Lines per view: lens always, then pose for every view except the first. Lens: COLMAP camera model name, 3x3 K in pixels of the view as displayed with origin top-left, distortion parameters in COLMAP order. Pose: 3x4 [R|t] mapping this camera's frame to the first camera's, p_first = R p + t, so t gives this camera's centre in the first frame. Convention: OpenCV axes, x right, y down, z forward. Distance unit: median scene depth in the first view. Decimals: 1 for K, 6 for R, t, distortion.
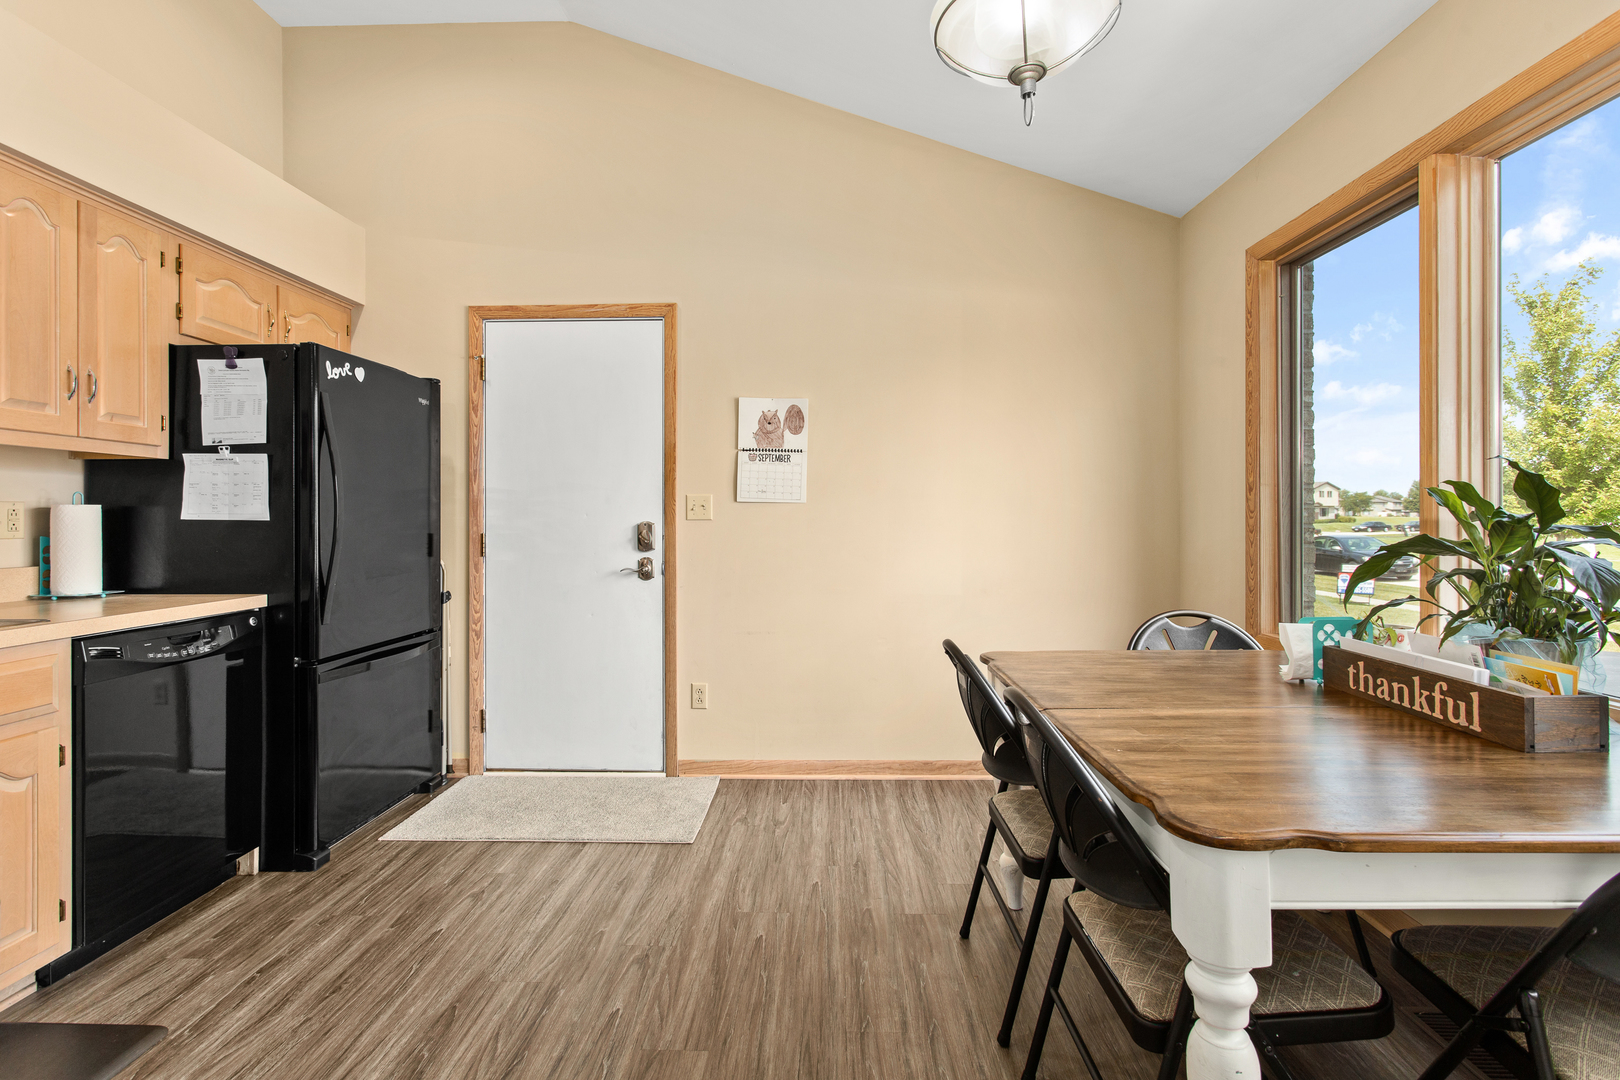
lens RADIAL K [[785.6, 0, 812.9], [0, 785.6, 536.5], [0, 0, 1]] dist [0.012954, 0.000278]
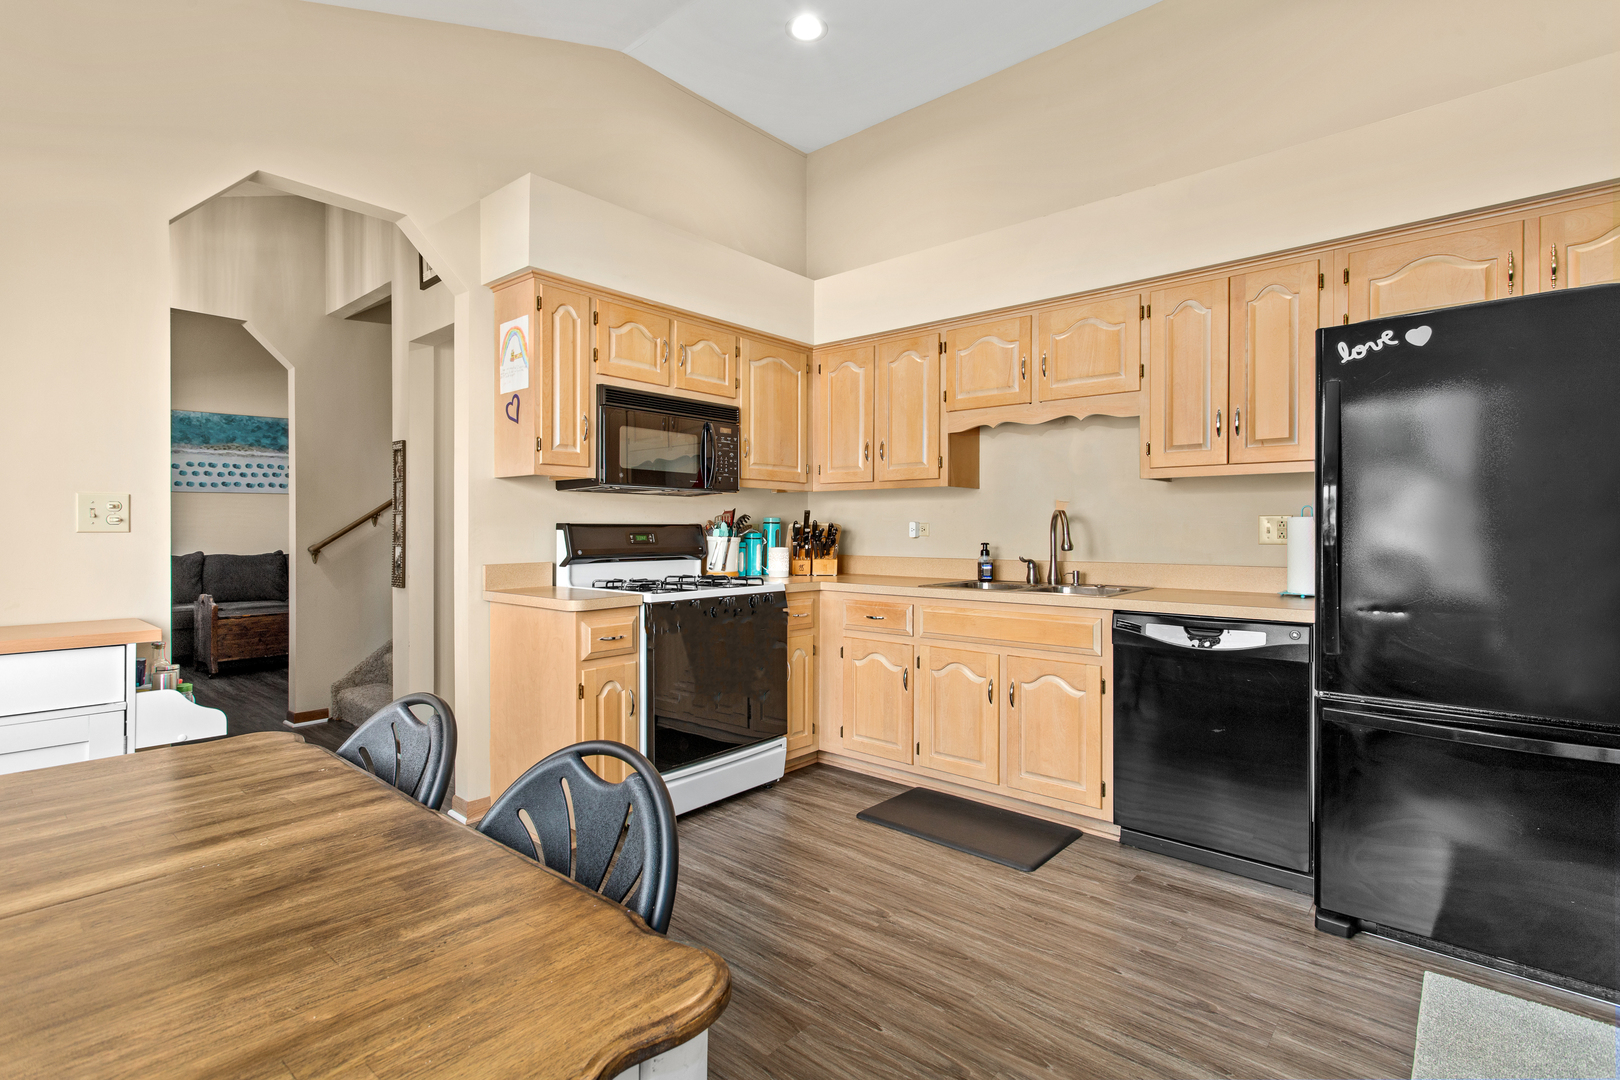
lens RADIAL K [[785.6, 0, 812.9], [0, 785.6, 536.5], [0, 0, 1]] dist [0.012954, 0.000278]
pose [[-0.647404, 0.009479, -0.762088, 0.469017], [-0.015065, 0.999568, 0.025231, -0.032447], [0.761998, 0.027815, -0.646981, 1.324976]]
